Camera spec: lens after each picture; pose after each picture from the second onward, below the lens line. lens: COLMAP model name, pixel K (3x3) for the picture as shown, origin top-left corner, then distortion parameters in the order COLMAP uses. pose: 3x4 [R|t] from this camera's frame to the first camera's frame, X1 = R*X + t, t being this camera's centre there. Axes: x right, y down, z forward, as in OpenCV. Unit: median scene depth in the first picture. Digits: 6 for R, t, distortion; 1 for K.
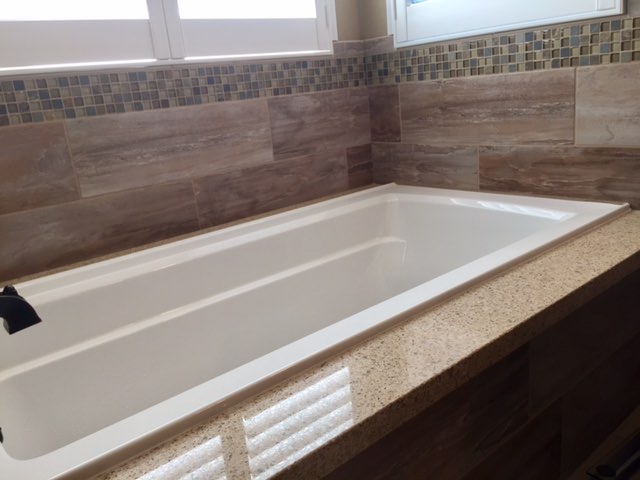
lens RADIAL K [[551.1, 0, 320.0], [0, 551.1, 240.0], [0, 0, 1]] dist [0.081024, -0.130146]
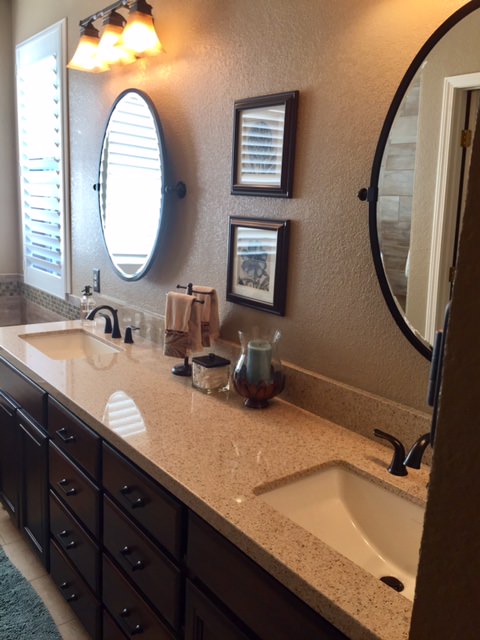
lens RADIAL K [[551.1, 0, 240.0], [0, 551.1, 320.0], [0, 0, 1]] dist [0.081024, -0.130146]
pose [[0.988945, 0.148273, 0.001806, 1.005077], [-0.147764, 0.986426, -0.071614, -0.195997], [-0.012400, 0.070556, 0.997431, -1.114395]]
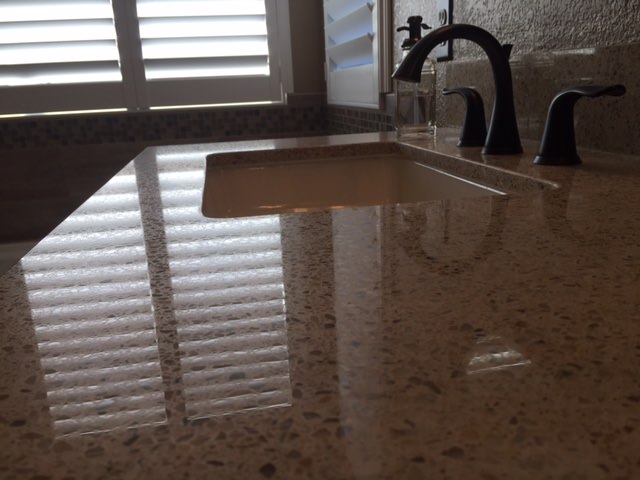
lens RADIAL K [[551.1, 0, 320.0], [0, 551.1, 240.0], [0, 0, 1]] dist [0.081024, -0.130146]
pose [[0.868986, 0.180806, -0.460622, 0.766716], [-0.167965, 0.983367, 0.069123, -0.151306], [0.465458, 0.017301, 0.884901, -0.040041]]
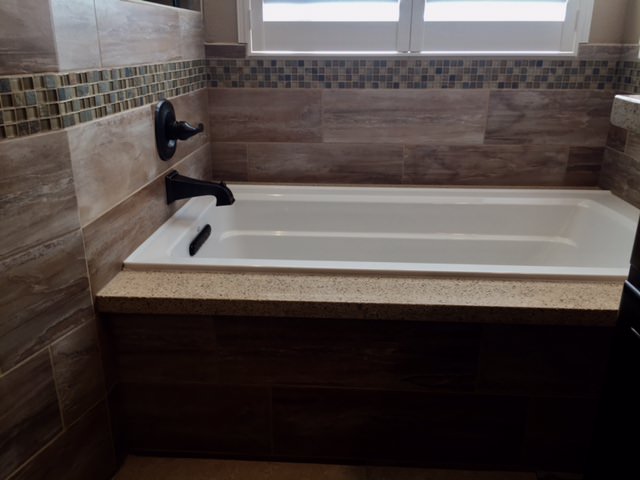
lens RADIAL K [[551.1, 0, 320.0], [0, 551.1, 240.0], [0, 0, 1]] dist [0.081024, -0.130146]
pose [[0.721545, 0.322718, -0.612557, 0.469391], [-0.258394, 0.946321, 0.194190, -0.094296], [0.642344, 0.018164, 0.766201, -0.117174]]
